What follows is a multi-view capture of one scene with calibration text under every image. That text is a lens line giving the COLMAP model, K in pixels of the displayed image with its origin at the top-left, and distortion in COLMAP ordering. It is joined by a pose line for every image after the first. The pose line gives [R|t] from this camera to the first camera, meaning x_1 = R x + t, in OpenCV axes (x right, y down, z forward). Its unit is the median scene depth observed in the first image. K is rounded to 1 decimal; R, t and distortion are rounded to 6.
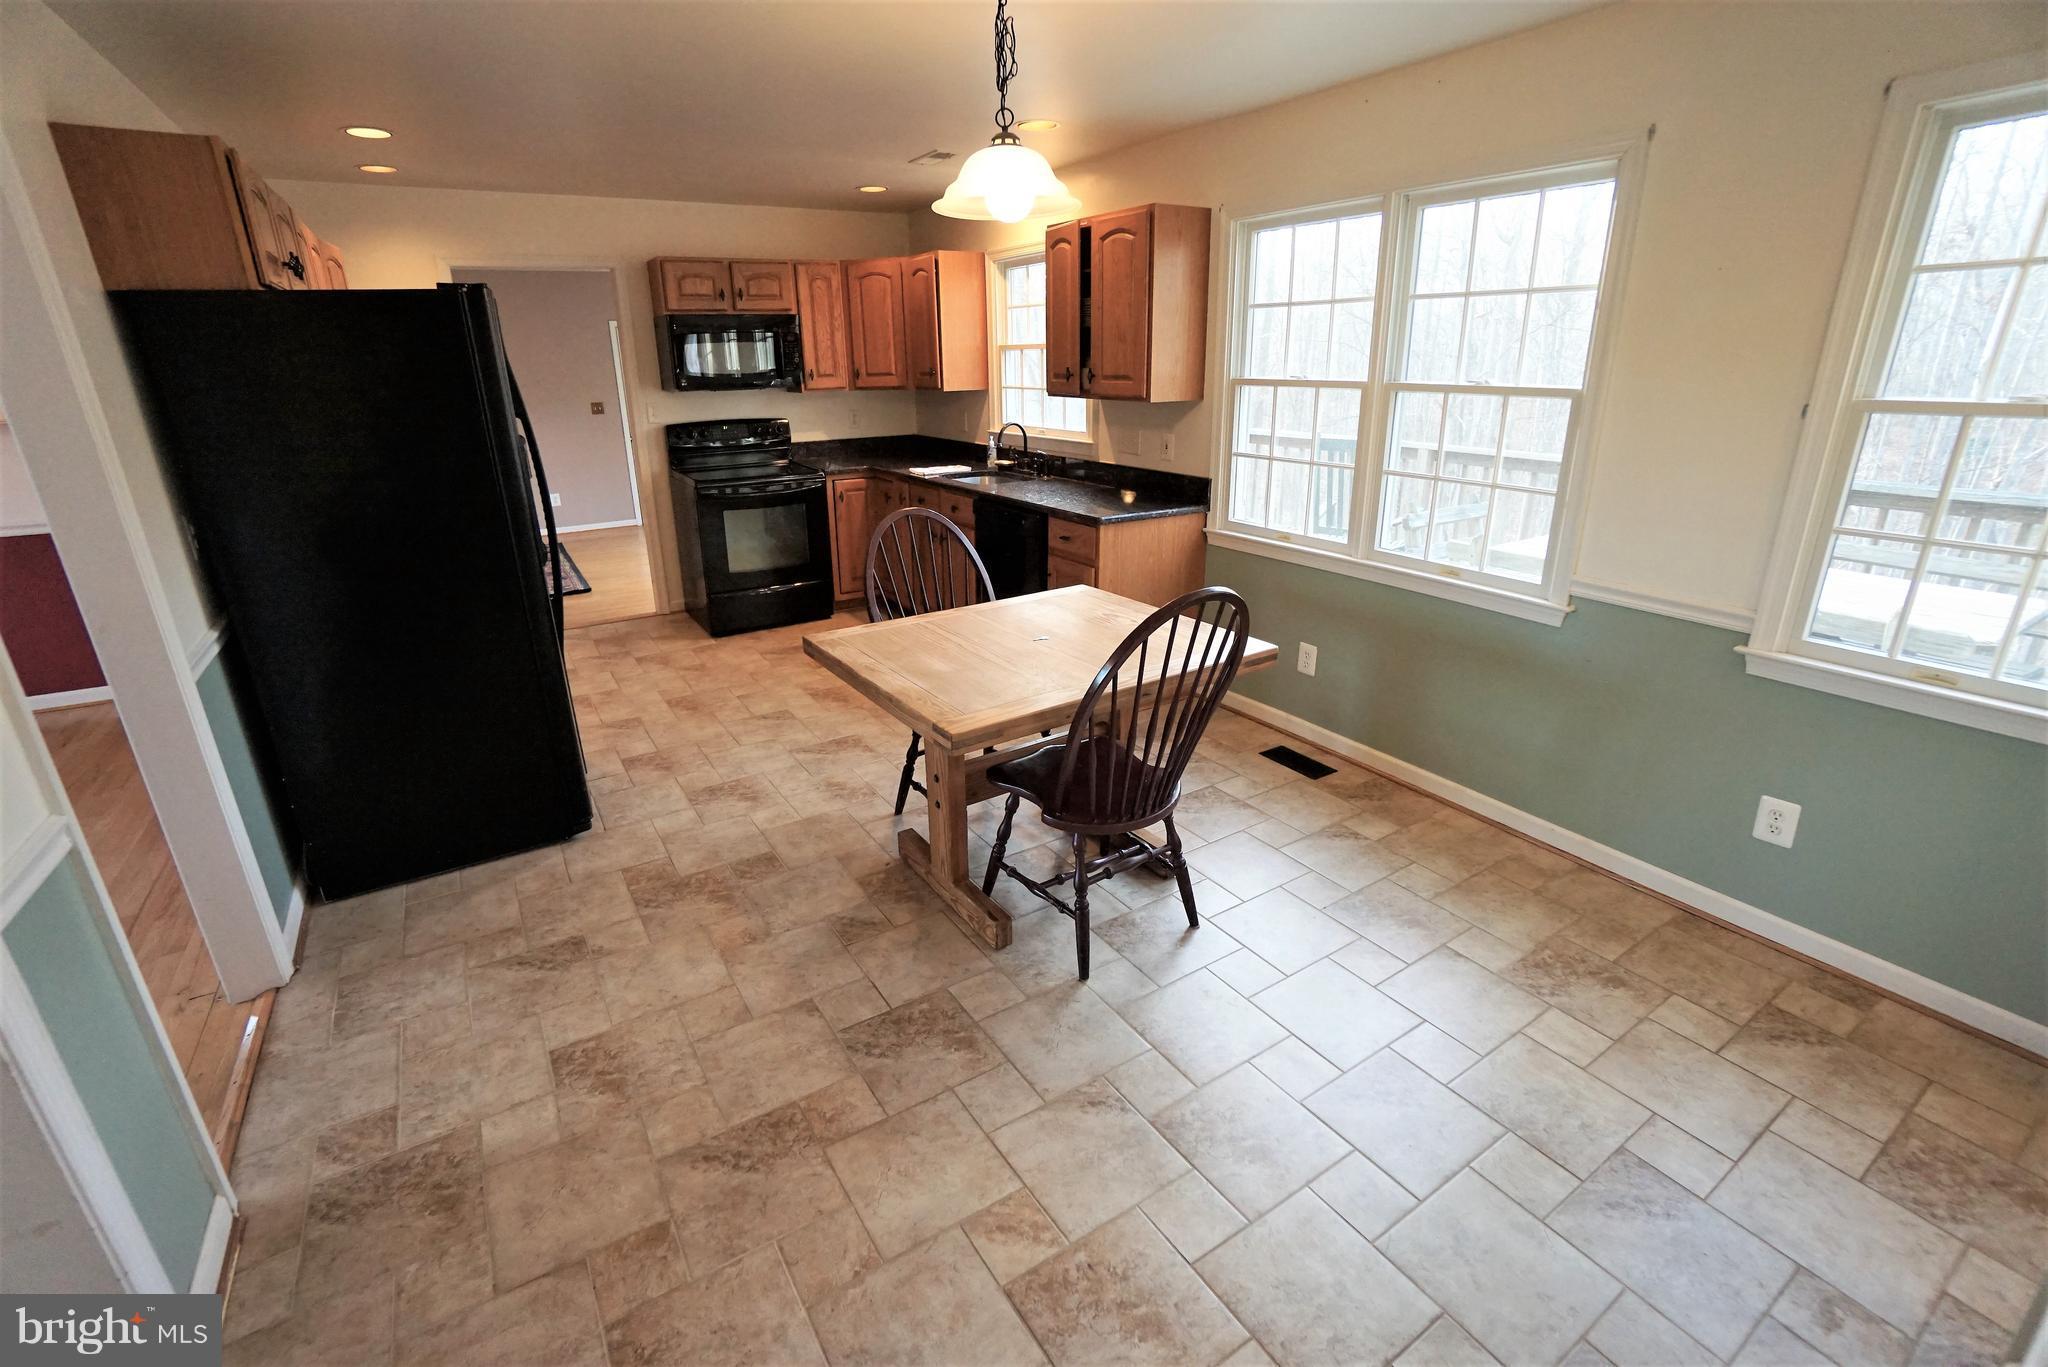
lens RADIAL K [[905.6, 0, 1015.7], [0, 905.6, 679.0], [0, 0, 1]] dist [-0.066292, 0.024053]
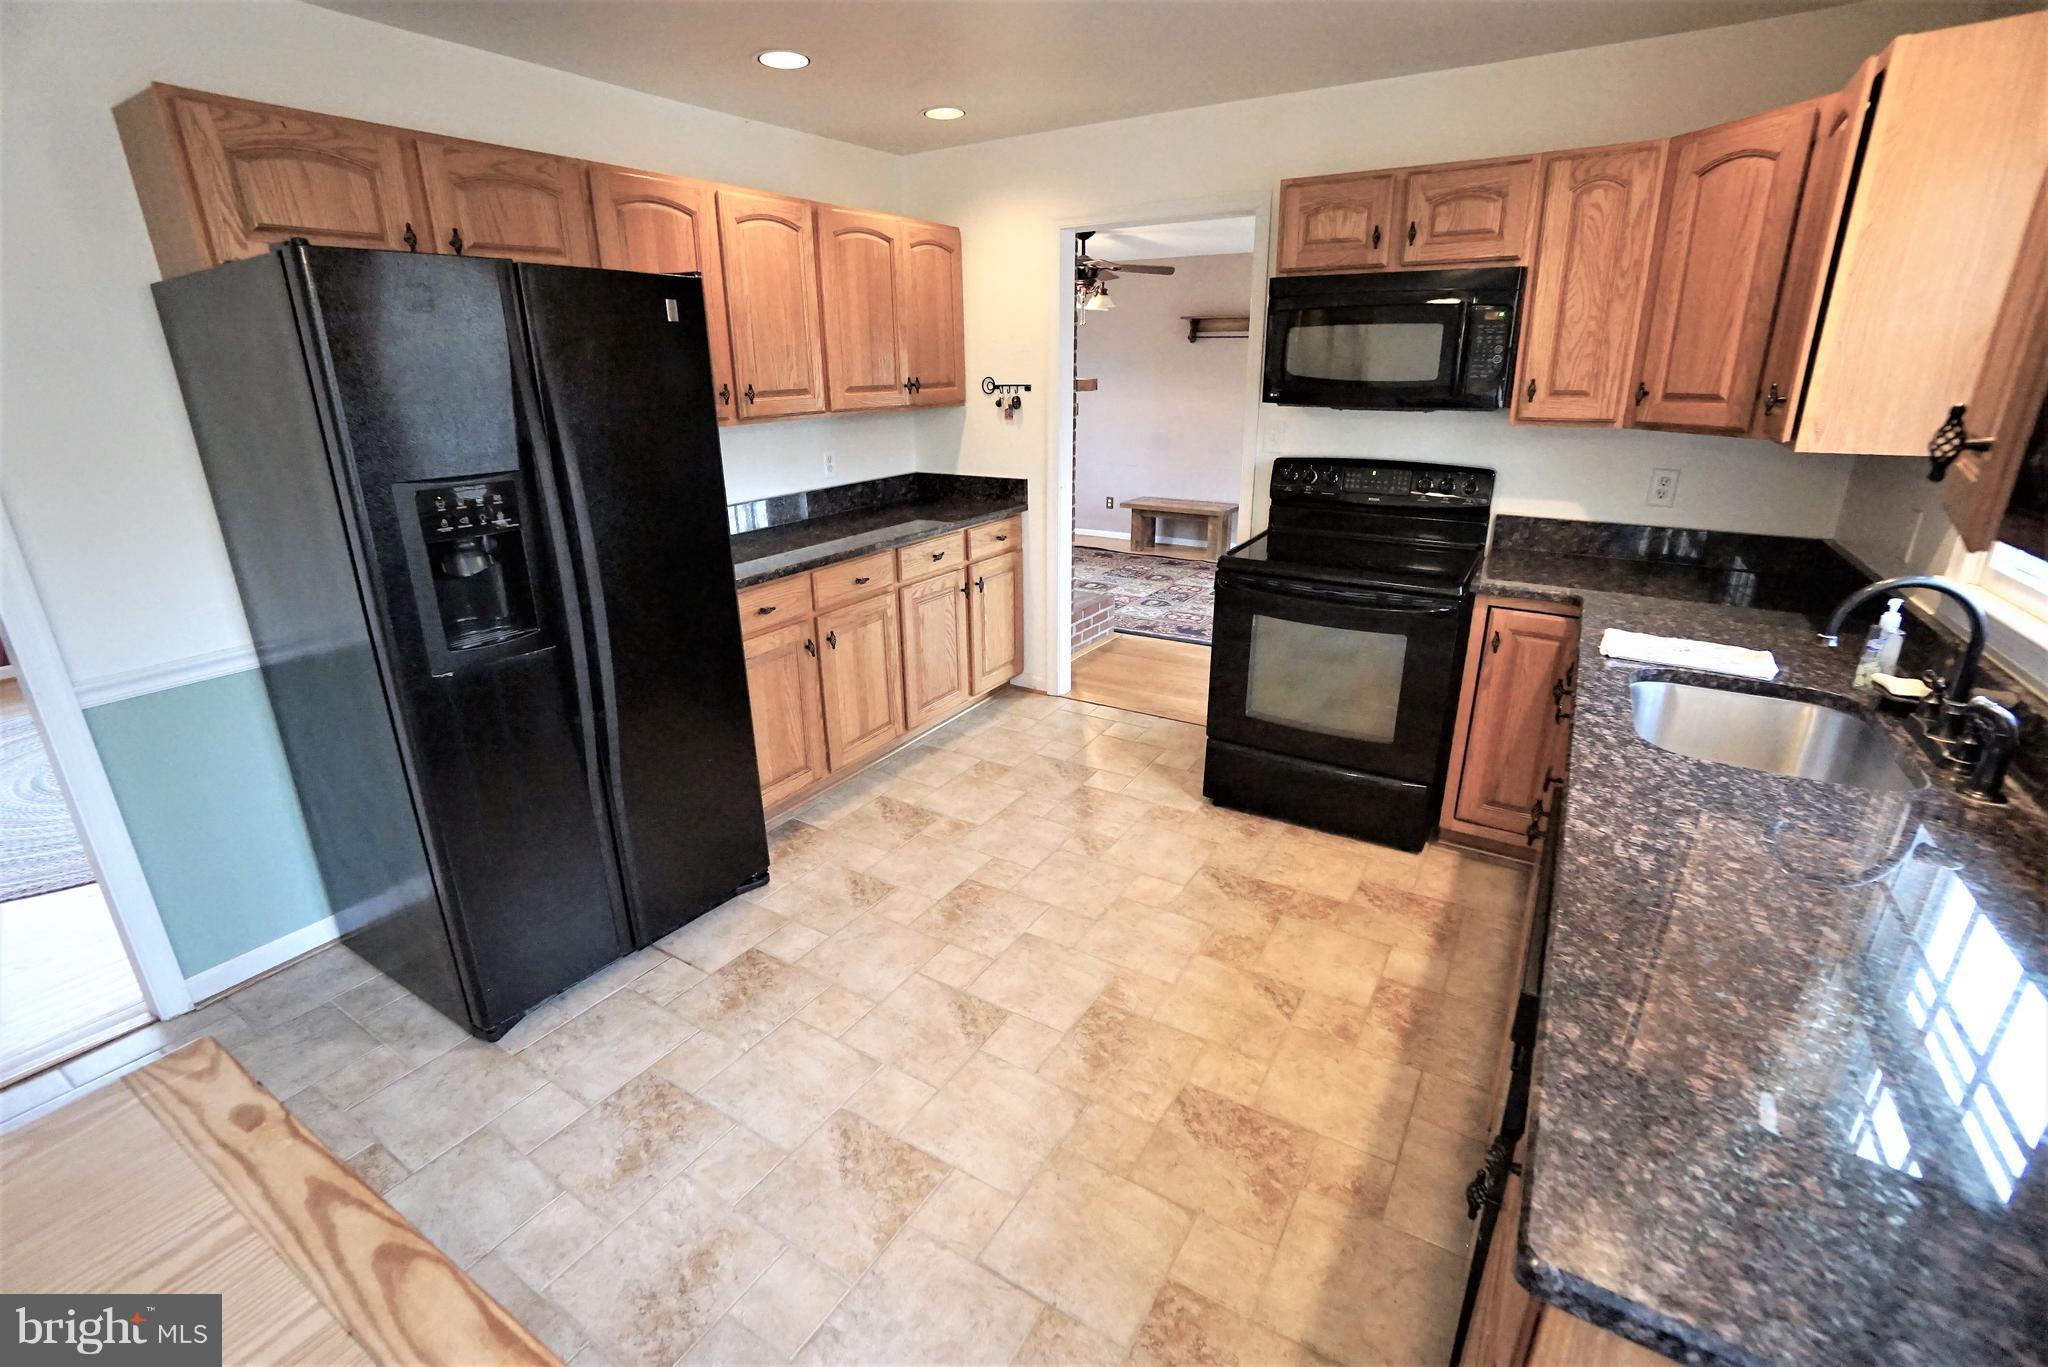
lens RADIAL K [[905.6, 0, 1015.7], [0, 905.6, 679.0], [0, 0, 1]] dist [-0.066292, 0.024053]
pose [[0.434440, 0.302888, -0.848246, 0.136456], [-0.299855, 0.936678, 0.180890, -0.243781], [0.849323, 0.175765, 0.497753, 0.686586]]
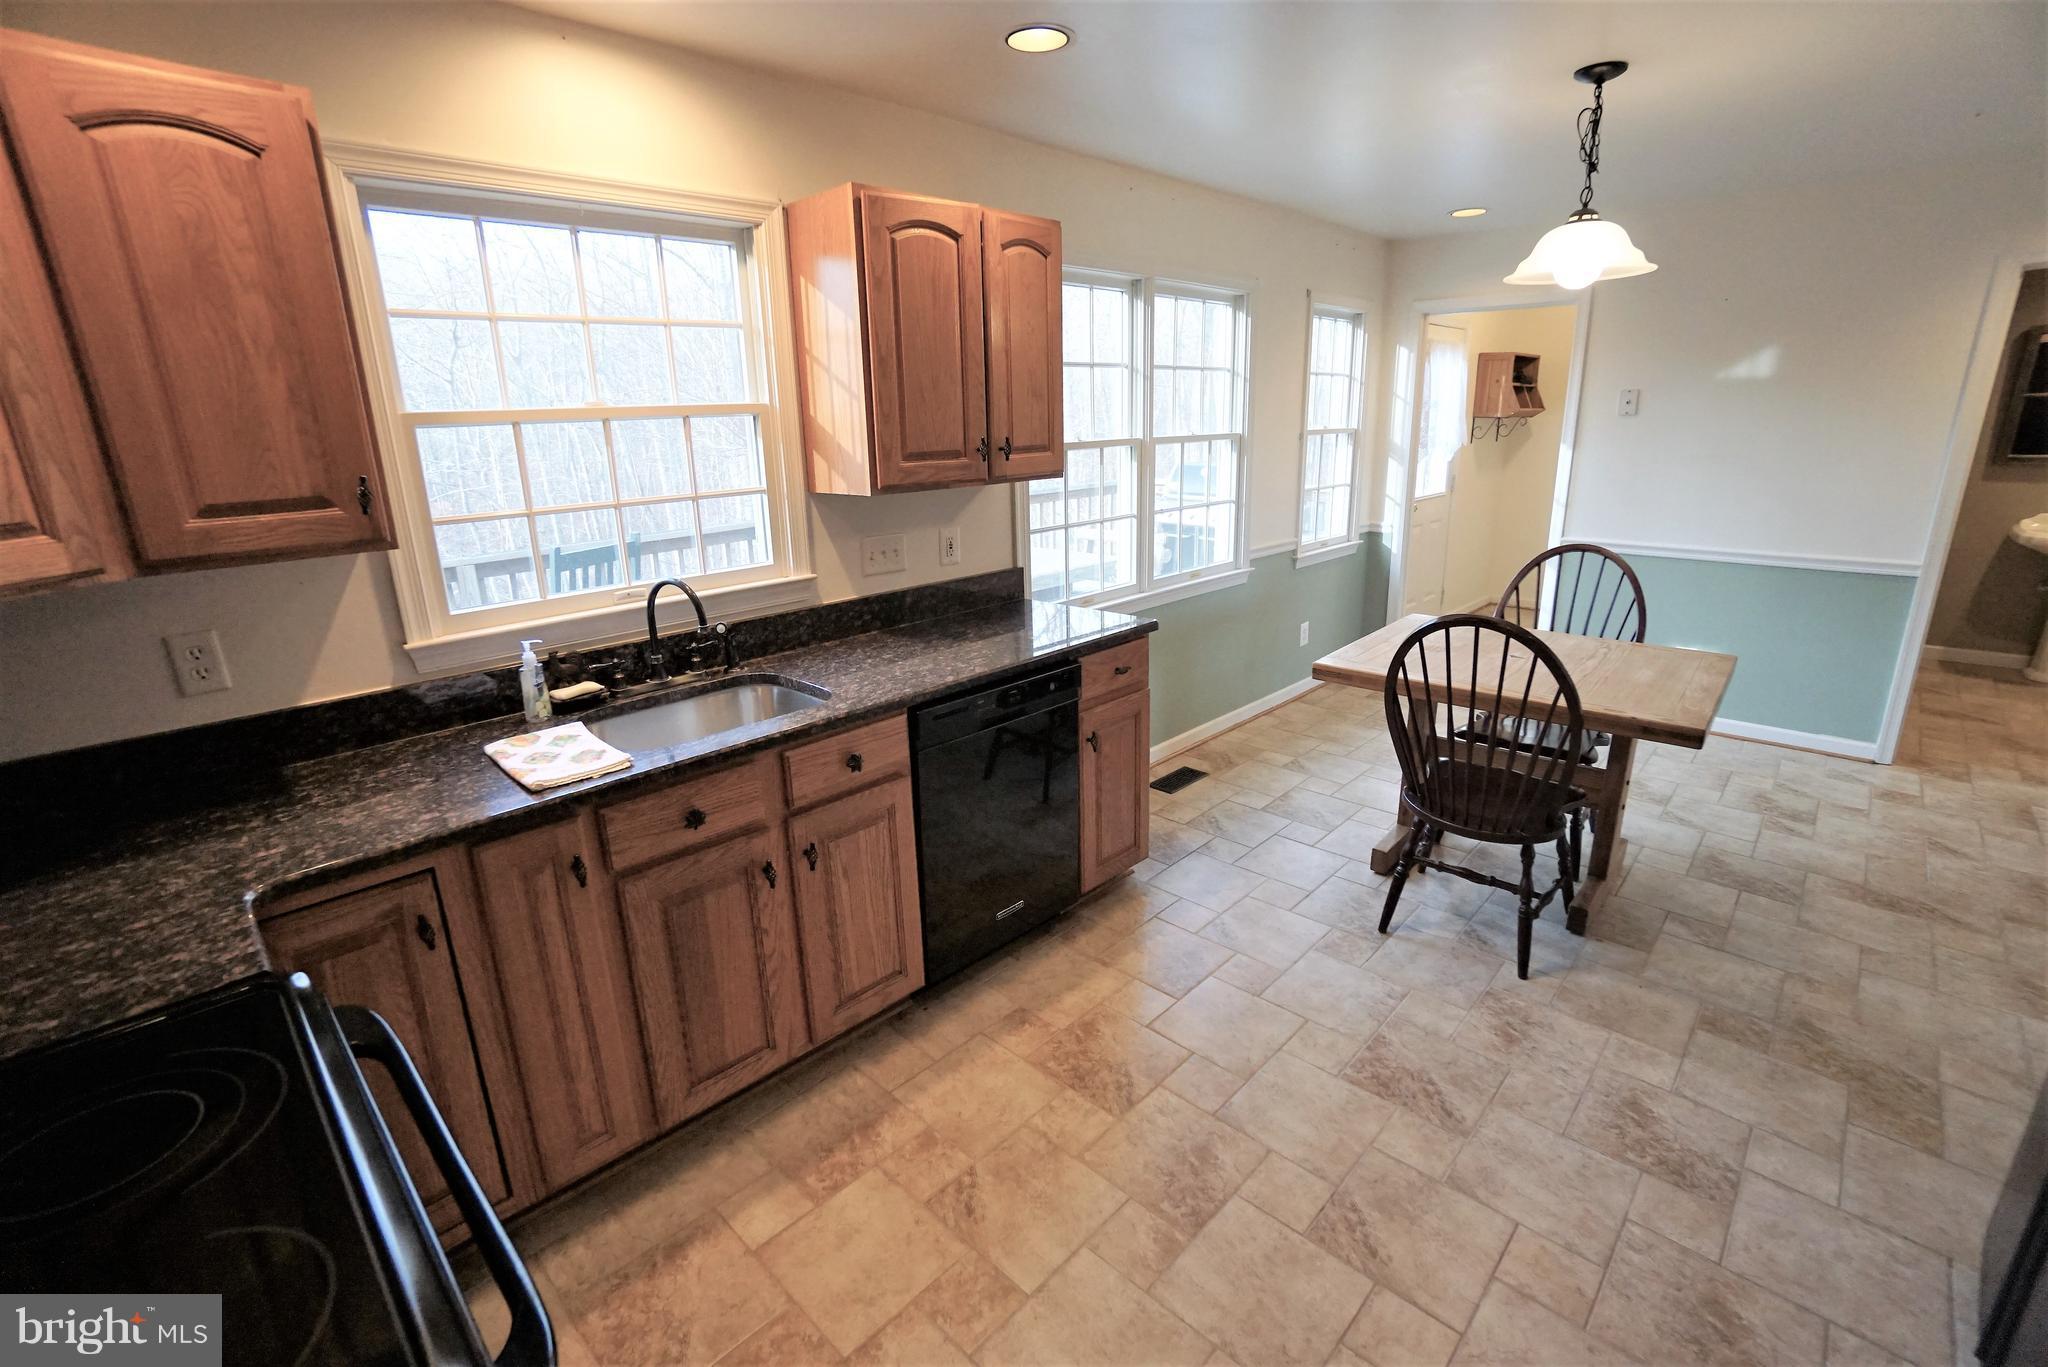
lens RADIAL K [[905.6, 0, 1015.7], [0, 905.6, 679.0], [0, 0, 1]] dist [-0.066292, 0.024053]
pose [[-0.232853, -0.254690, 0.938570, -0.531432], [0.357198, 0.875244, 0.326124, -0.367804], [-0.904538, 0.411194, -0.112829, 1.038912]]
